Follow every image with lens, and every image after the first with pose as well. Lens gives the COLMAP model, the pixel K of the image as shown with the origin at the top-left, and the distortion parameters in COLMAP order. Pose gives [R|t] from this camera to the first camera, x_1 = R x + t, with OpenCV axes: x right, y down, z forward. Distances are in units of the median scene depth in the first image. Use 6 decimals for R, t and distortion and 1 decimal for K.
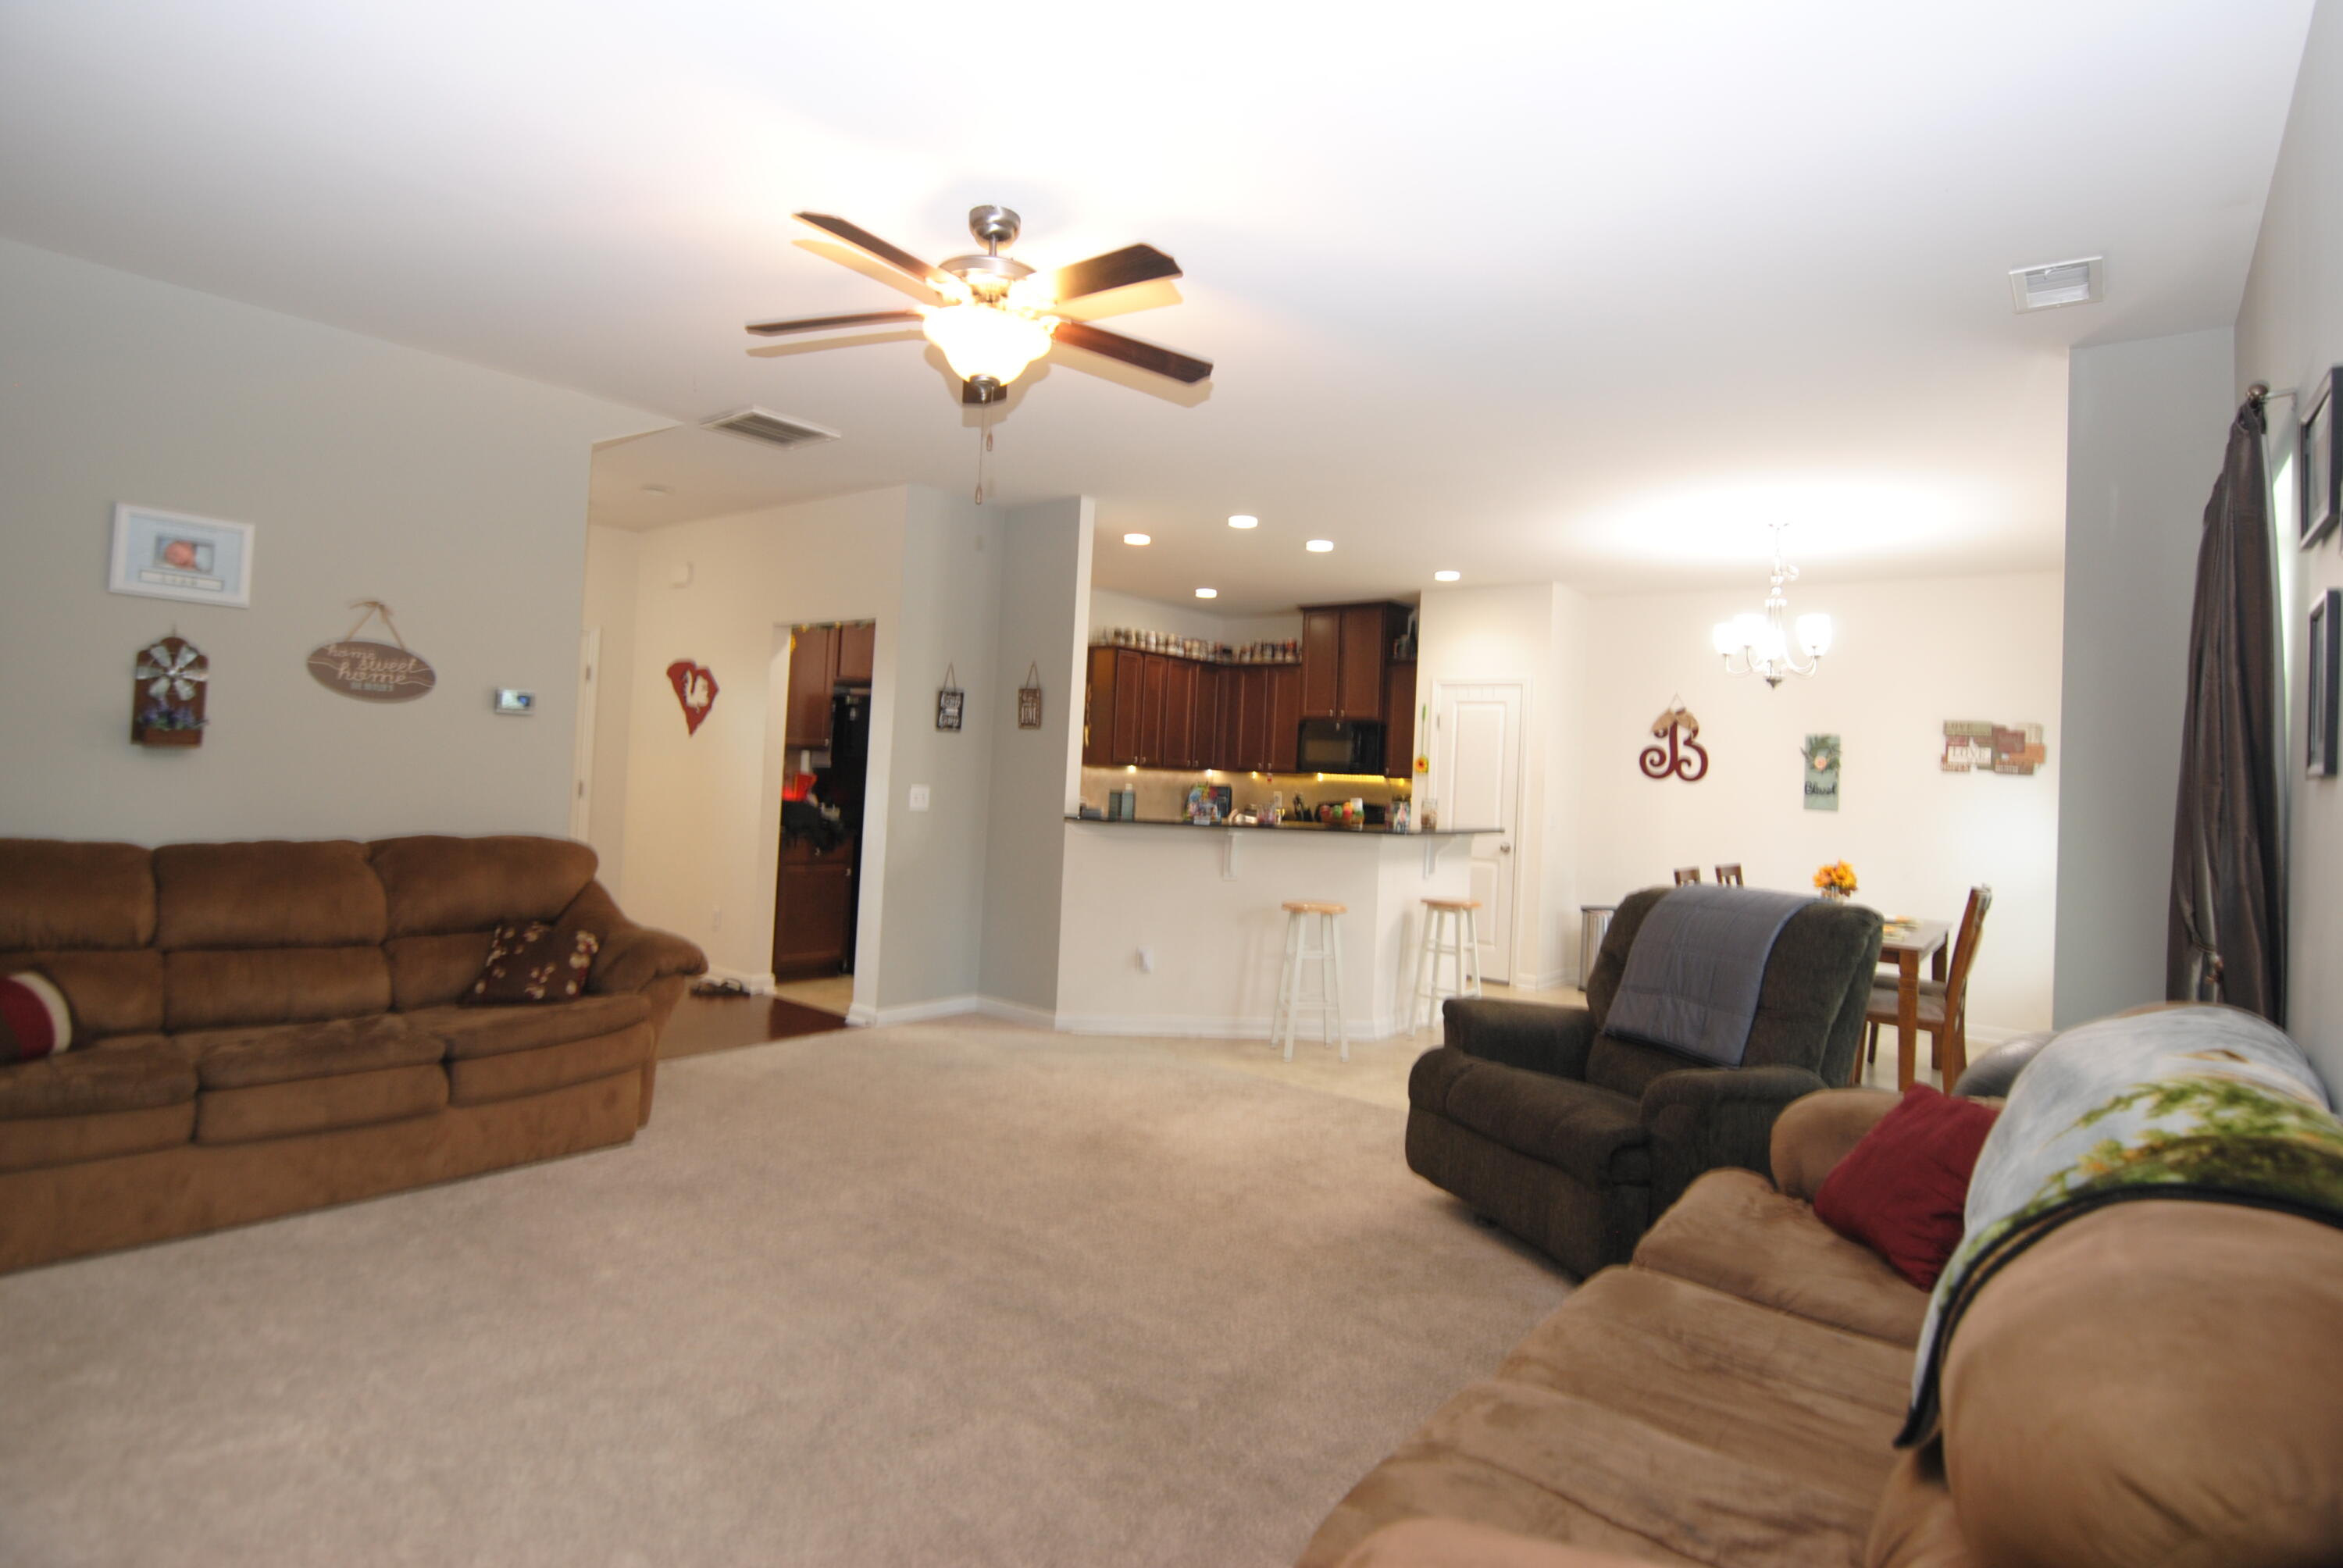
lens RADIAL K [[1192.4, 0, 1171.5], [0, 1192.4, 784.0], [0, 0, 1]] dist [-0.000245, 0.000032]
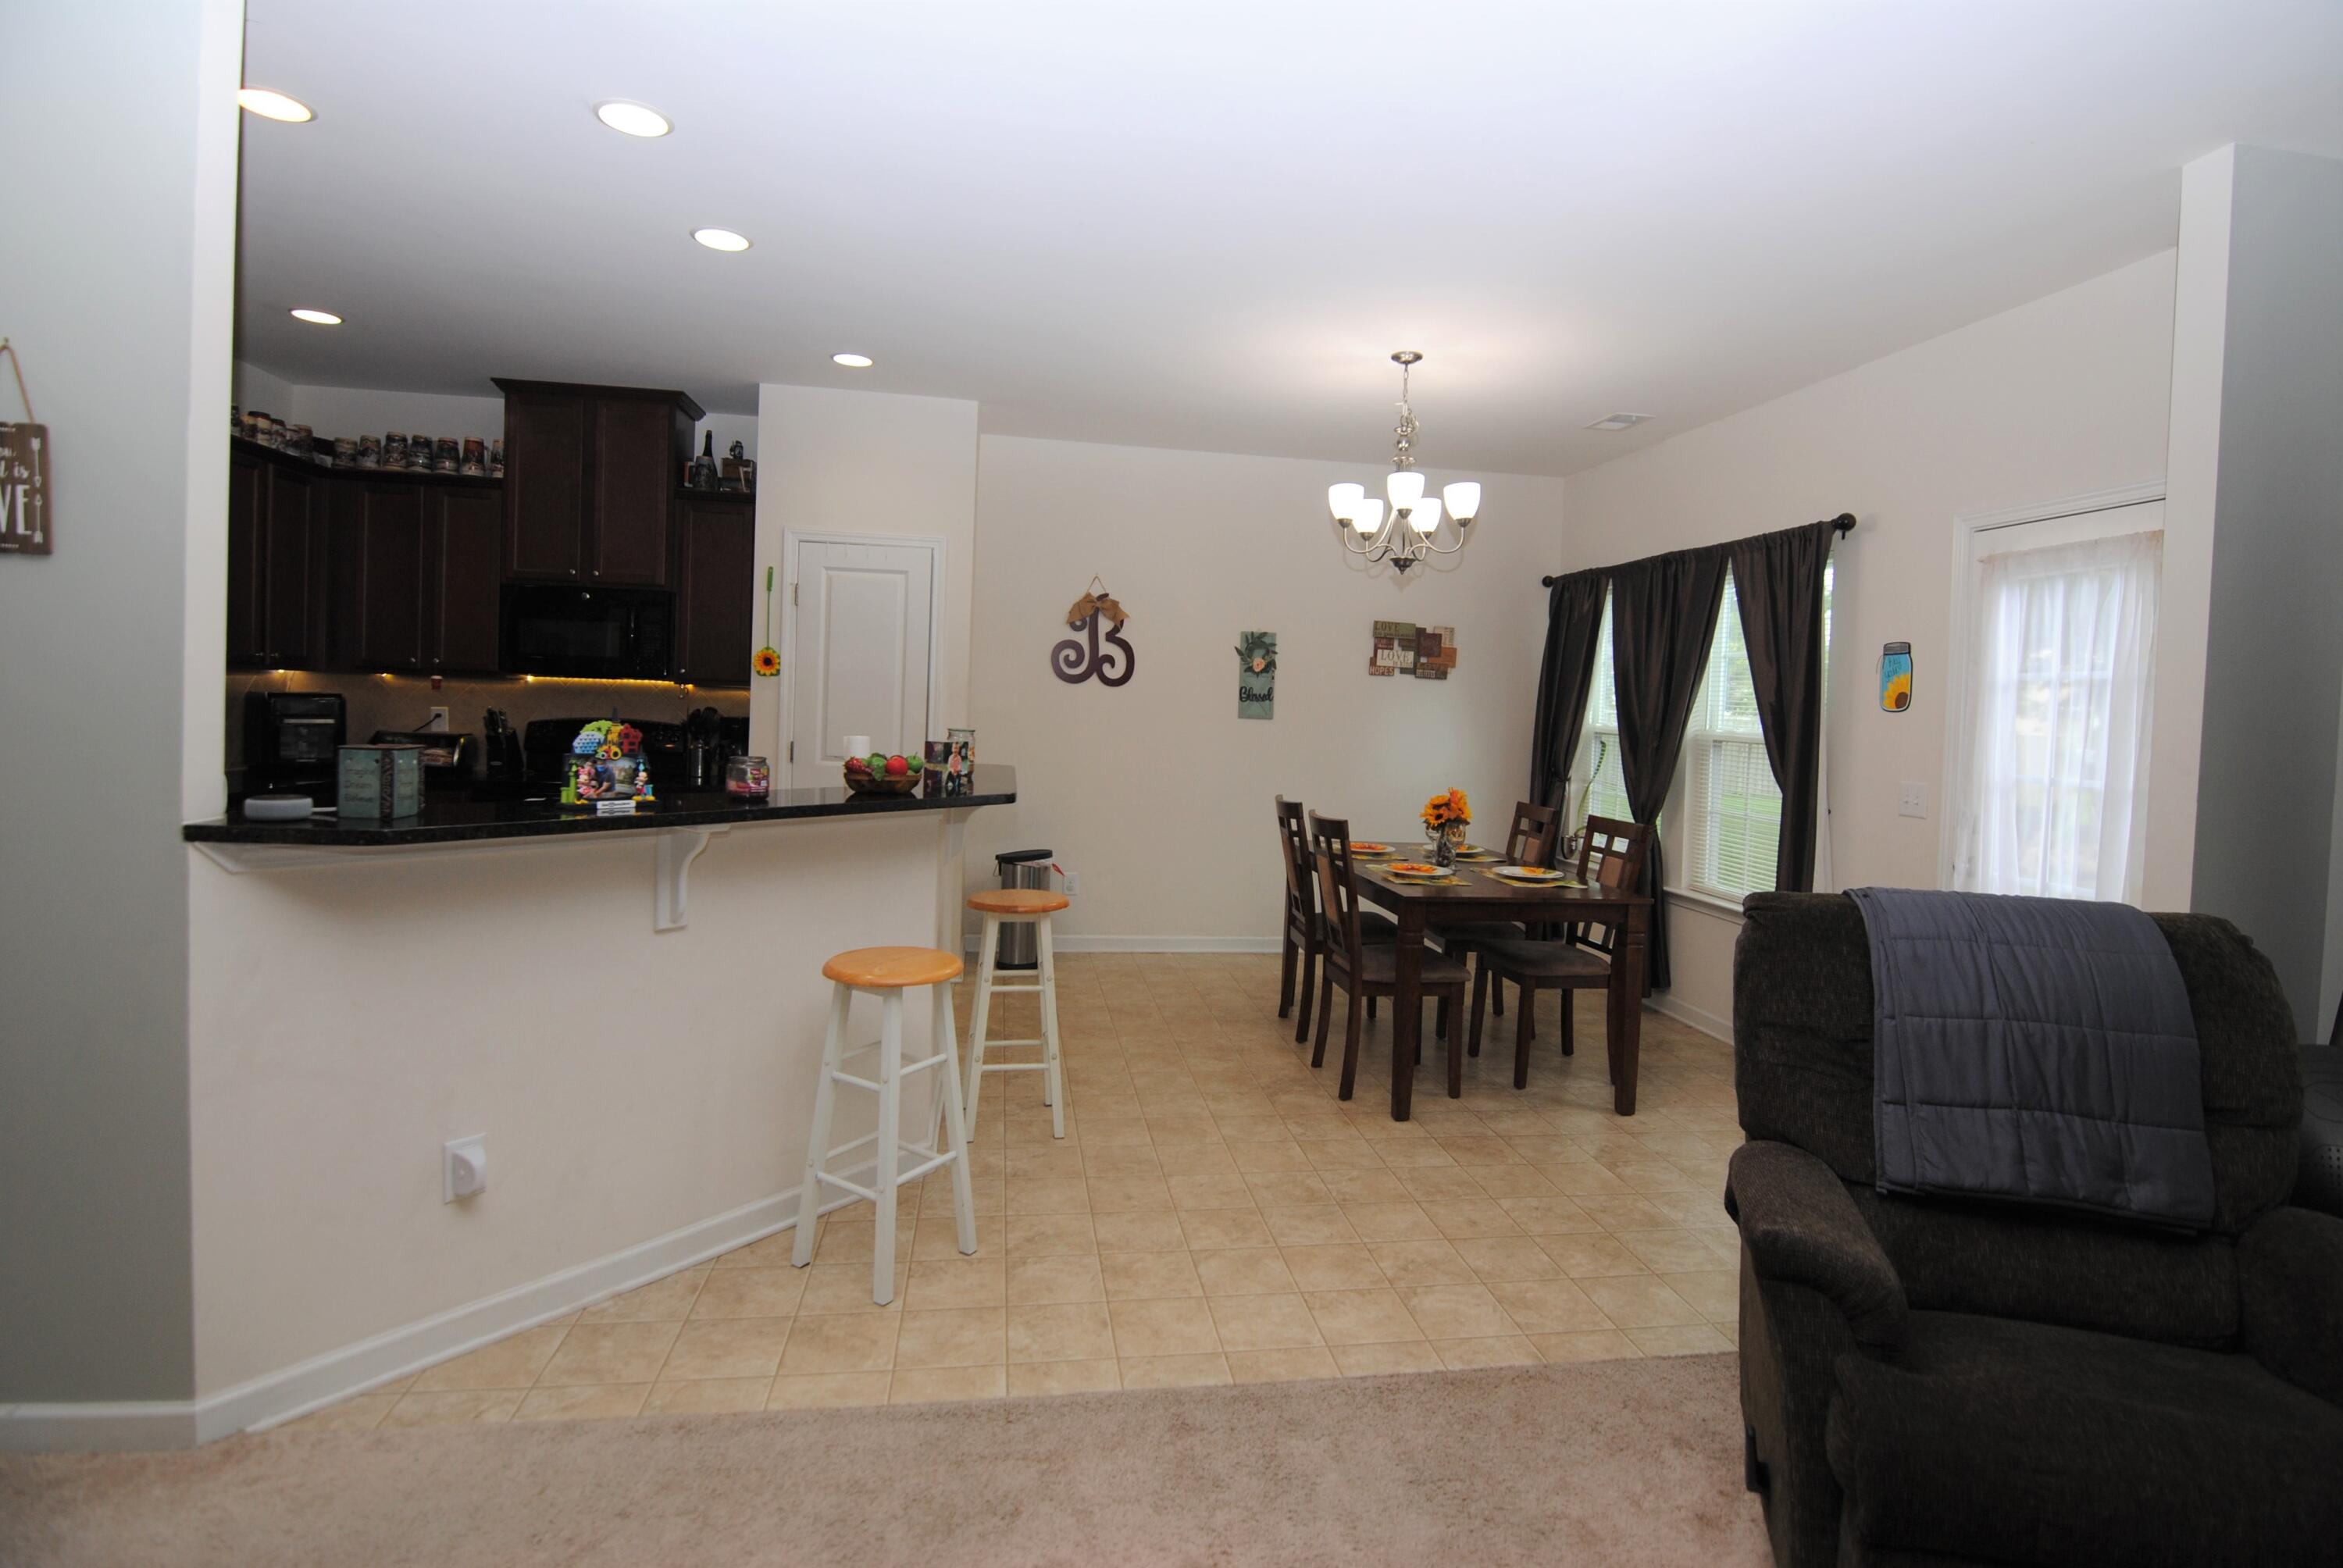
lens RADIAL K [[1124.8, 0, 1171.5], [0, 1124.8, 784.0], [0, 0, 1]] dist [-0.018573, 0.000118]
pose [[0.658946, -0.076968, 0.748242, -0.108963], [-0.000369, 0.994718, 0.102647, -0.013968], [-0.752190, -0.067915, 0.655437, 0.471551]]
